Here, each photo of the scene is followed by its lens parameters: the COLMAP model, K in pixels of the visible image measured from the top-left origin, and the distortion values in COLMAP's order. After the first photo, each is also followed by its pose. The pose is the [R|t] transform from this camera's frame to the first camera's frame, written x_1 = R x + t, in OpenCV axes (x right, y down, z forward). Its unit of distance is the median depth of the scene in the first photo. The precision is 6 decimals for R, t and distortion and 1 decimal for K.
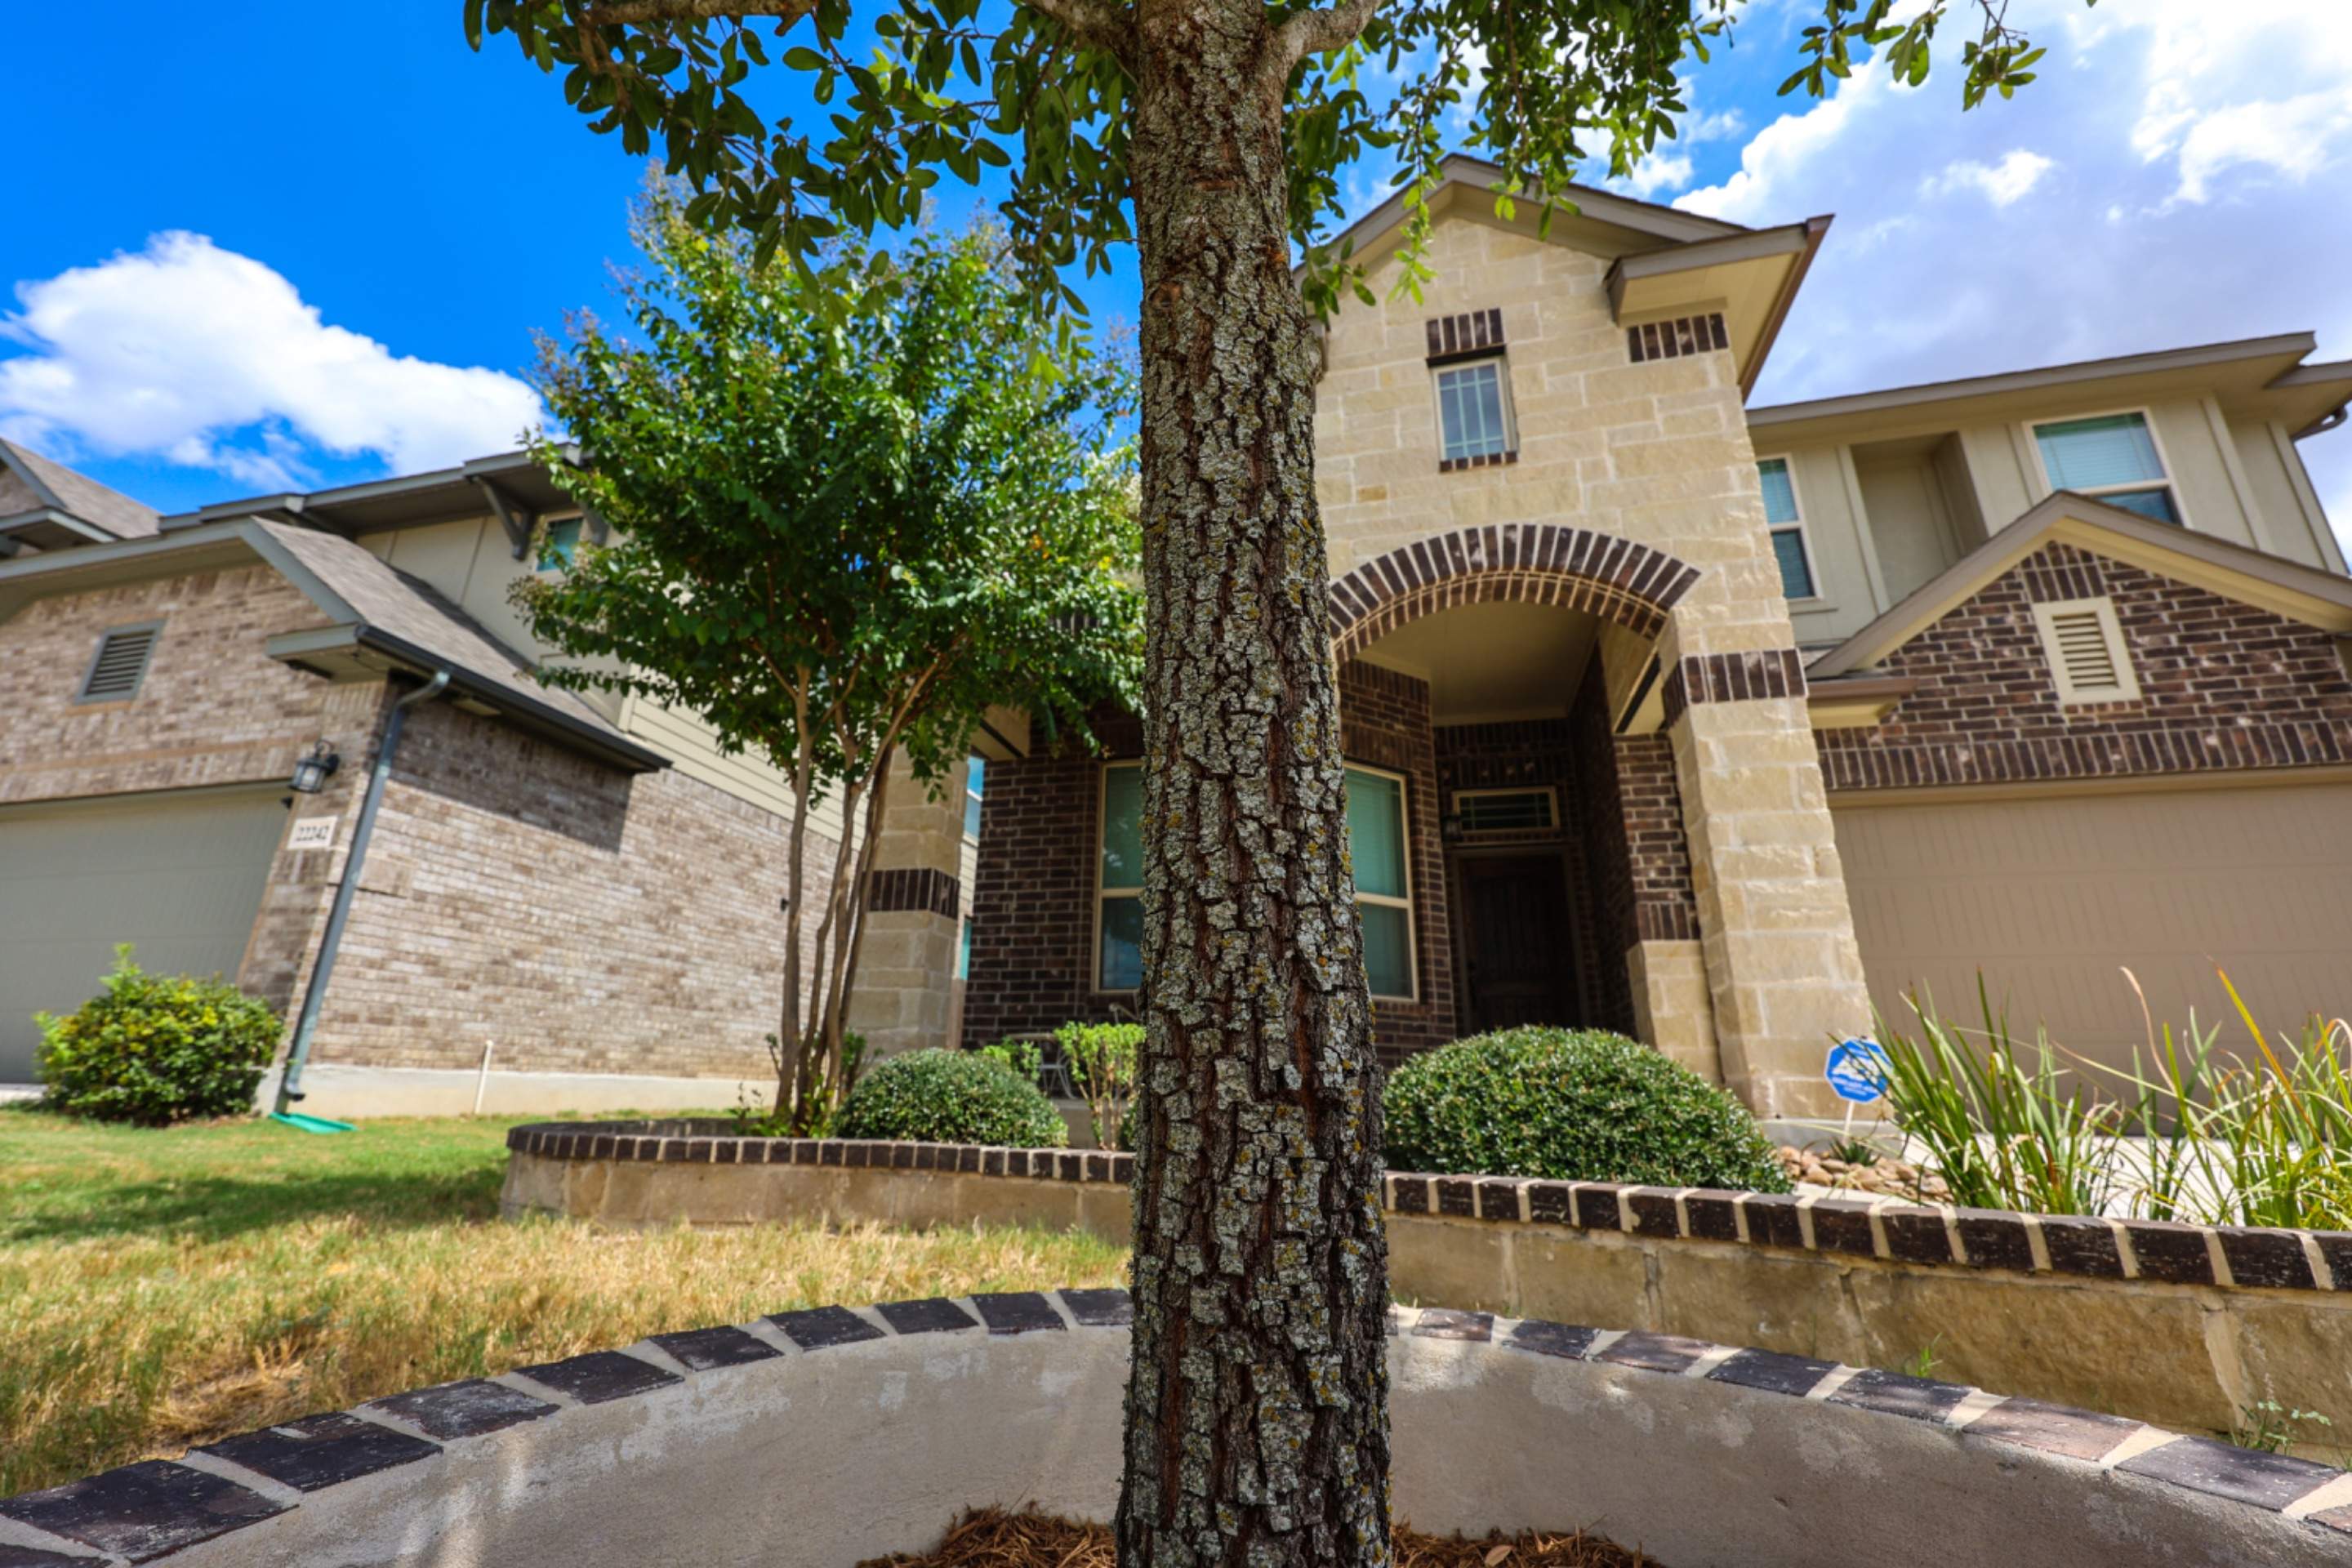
lens RADIAL K [[955.6, 0, 1170.5], [0, 955.6, 781.4], [0, 0, 1]] dist [-0.001282, 0.000164]
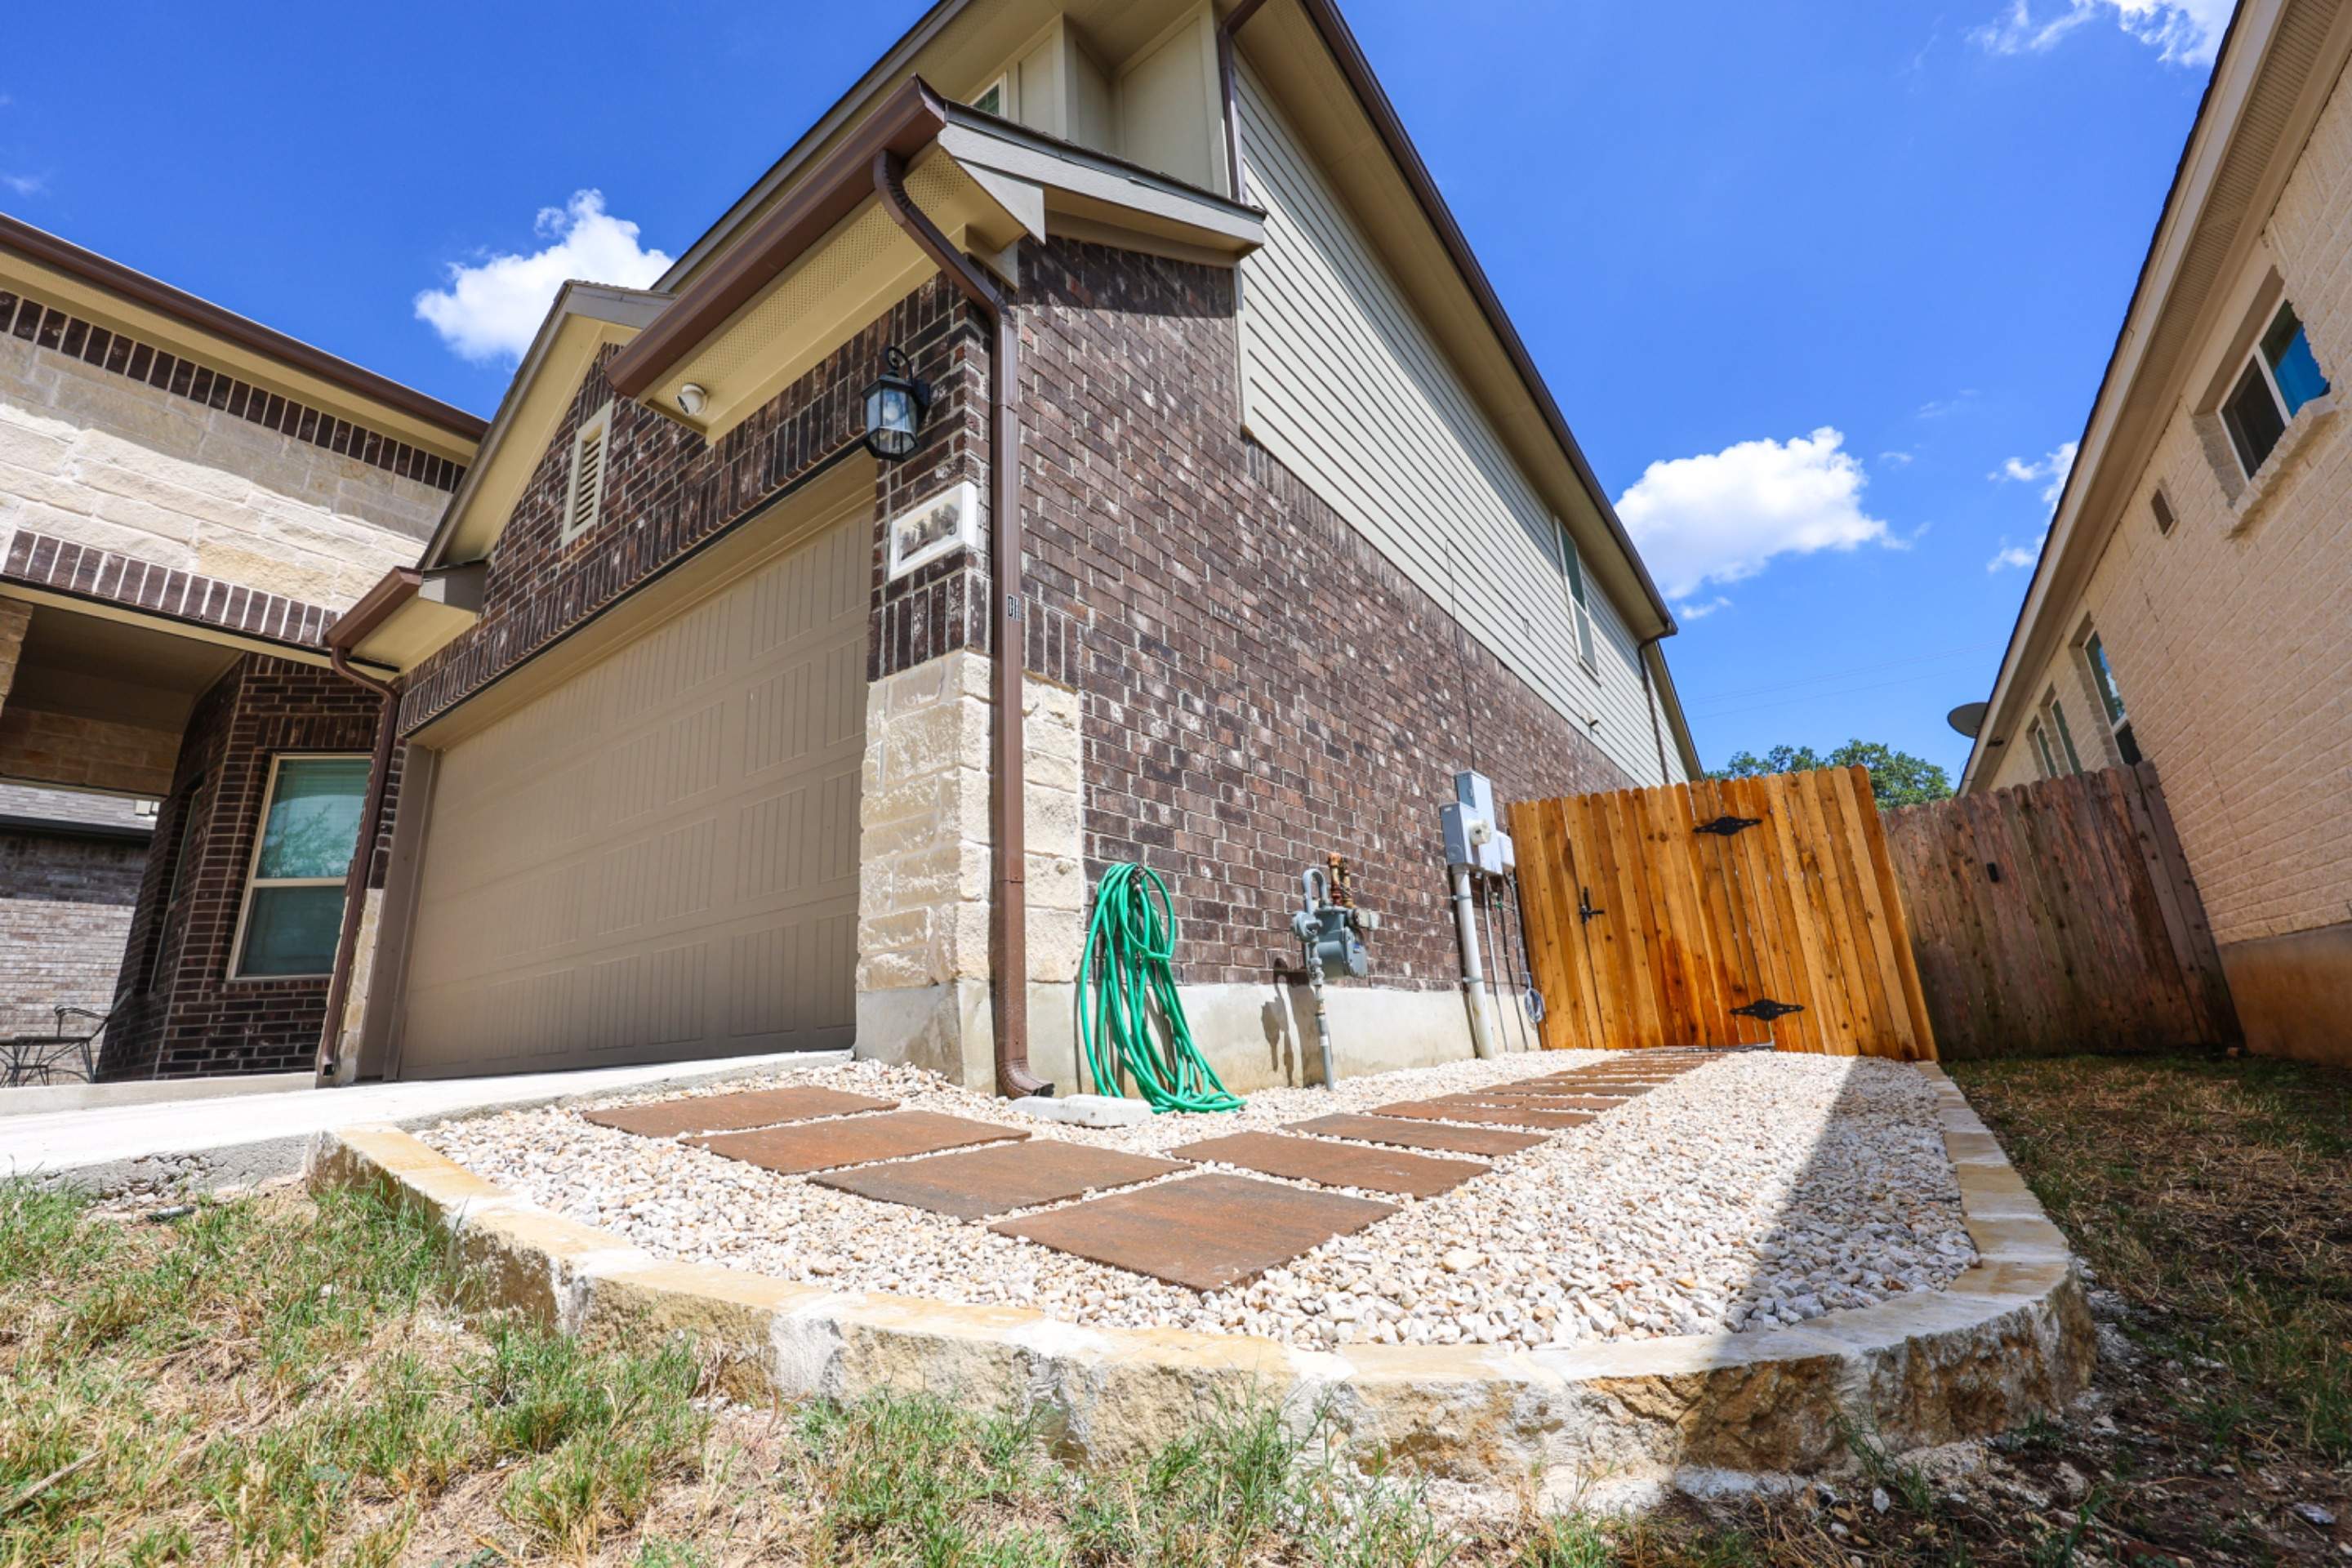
lens RADIAL K [[955.6, 0, 1146.3], [0, 955.6, 780.7], [0, 0, 1]] dist [-0.001282, 0.000164]
pose [[0.925394, -0.167095, -0.340185, 1.875496], [0.184268, 0.982701, 0.018565, 0.214866], [0.331198, -0.079865, 0.940175, 0.439736]]
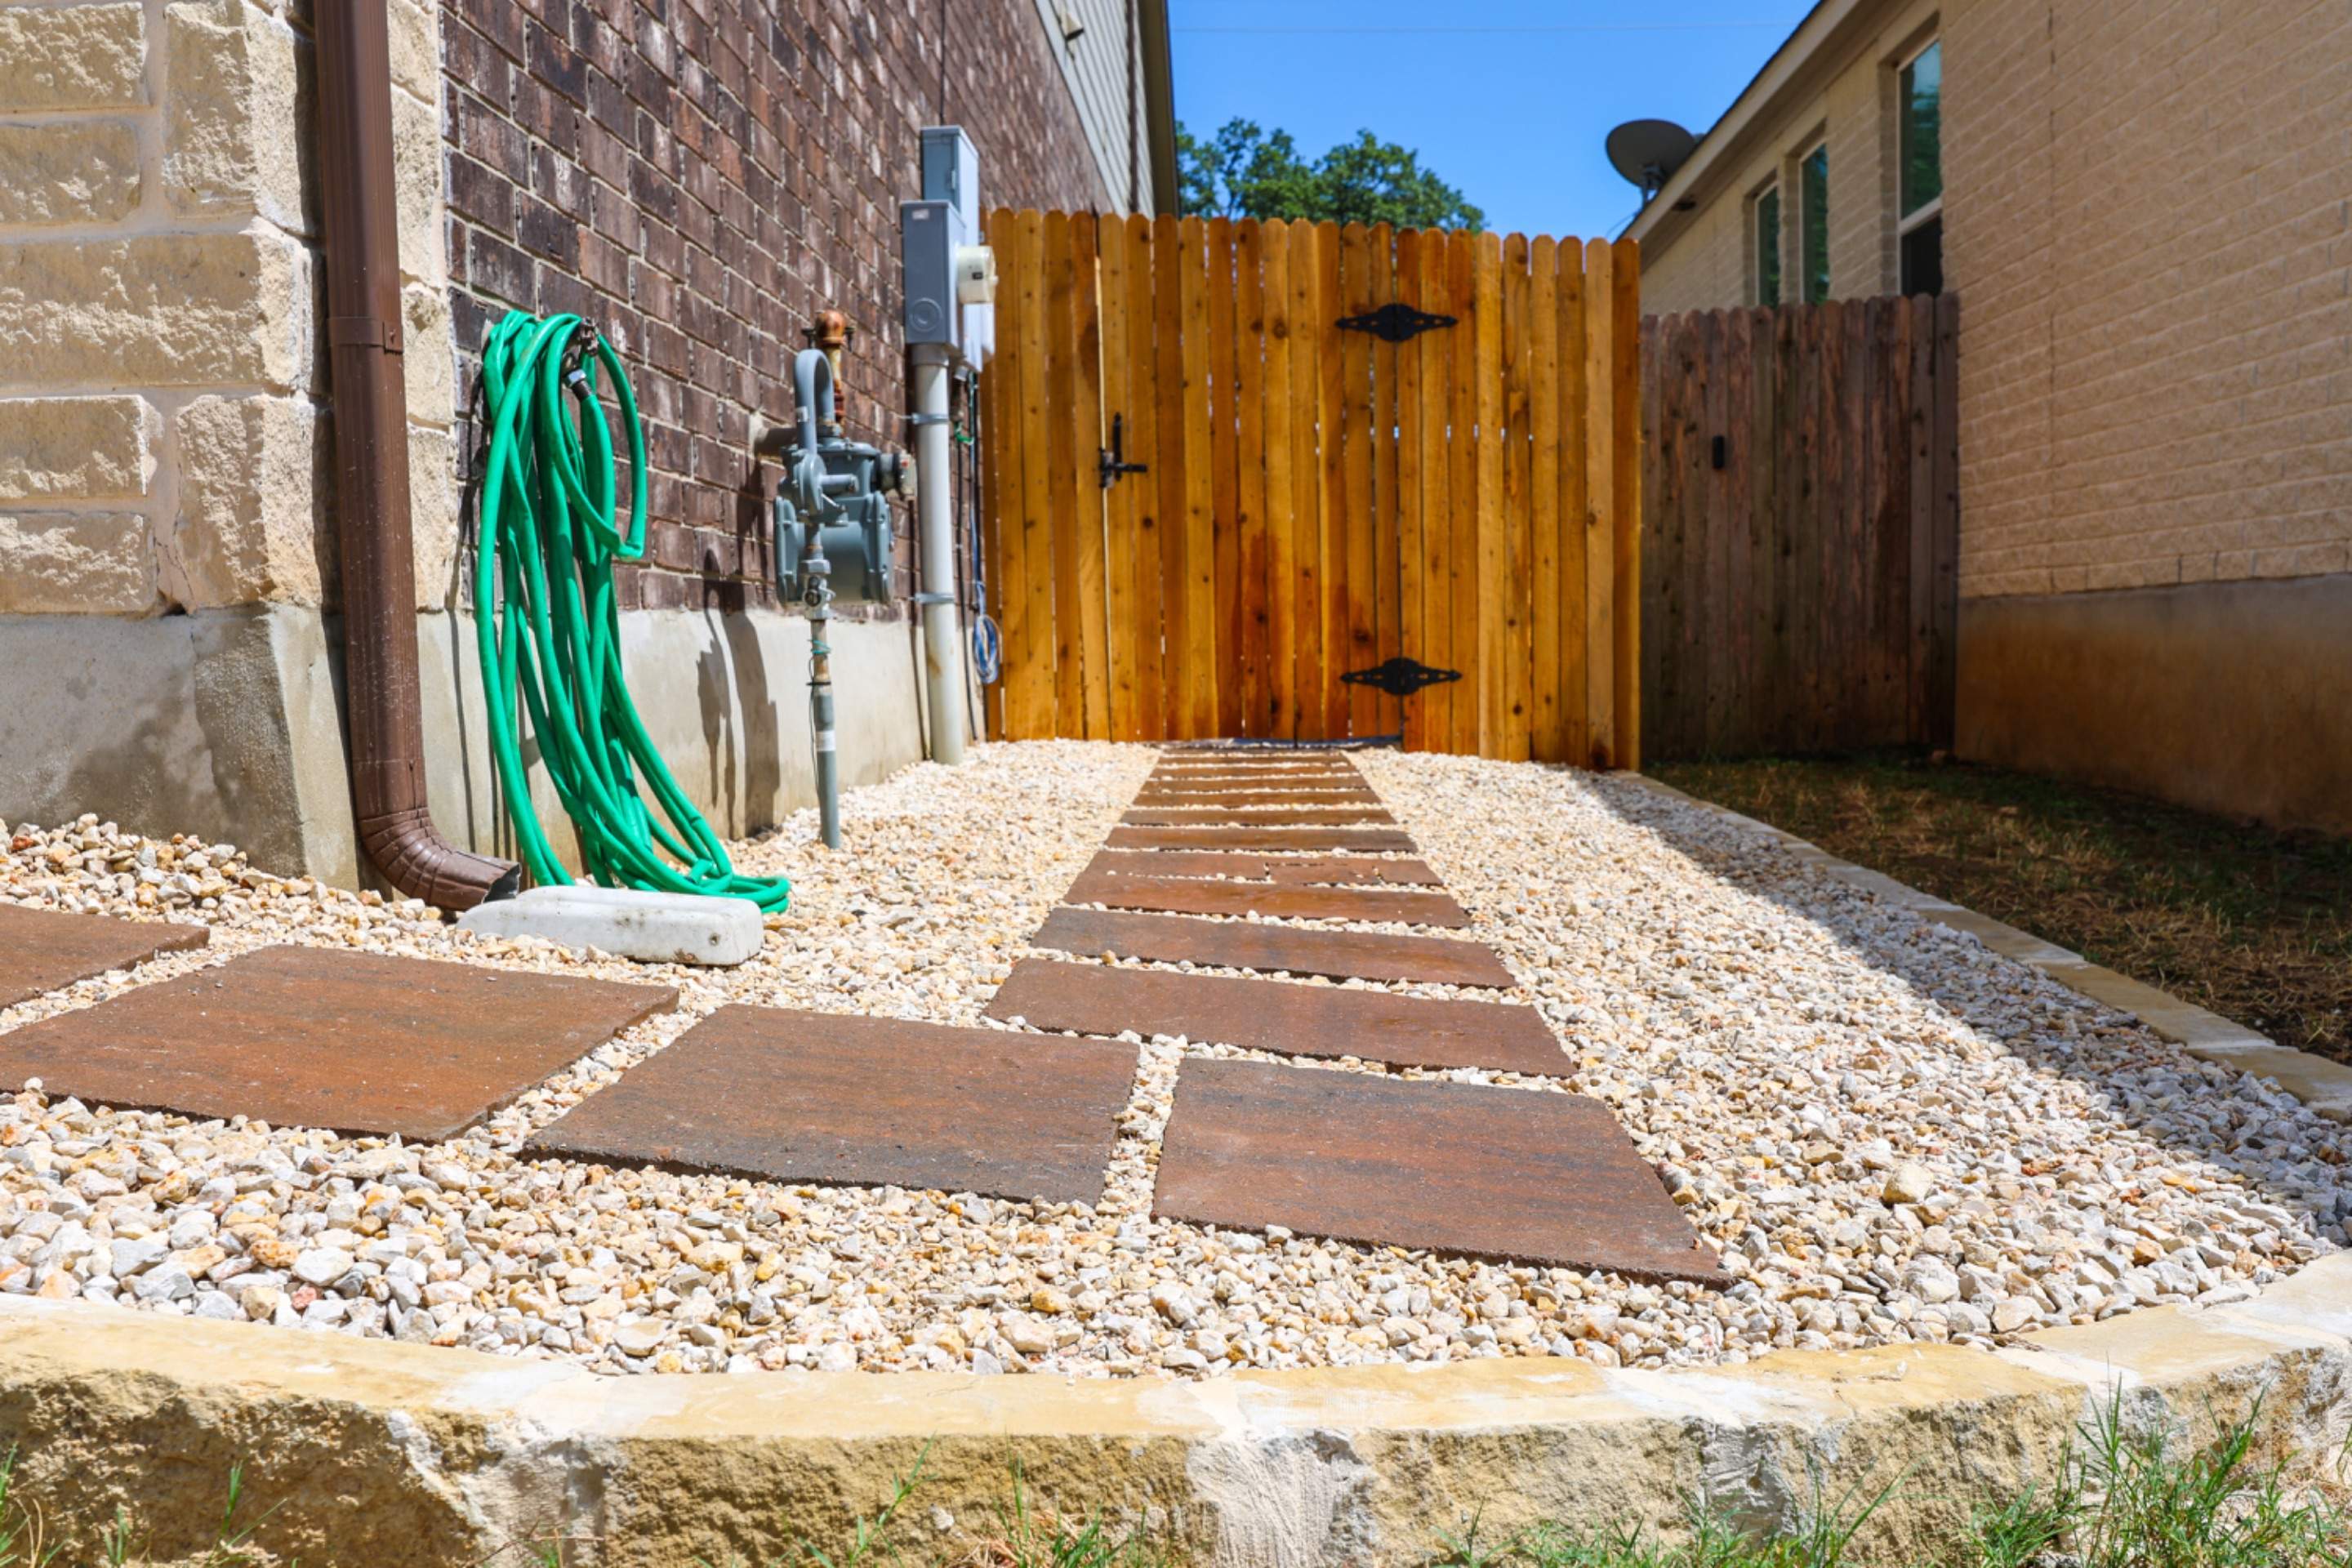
lens RADIAL K [[2281.0, 0, 1157.6], [0, 2281.0, 768.5], [0, 0, 1]] dist [0.005629, 0.000000]
pose [[0.976946, -0.054243, 0.206481, 1.679510], [-0.024322, 0.932605, 0.360077, 0.174777], [-0.212097, -0.356798, 0.909786, 0.416230]]
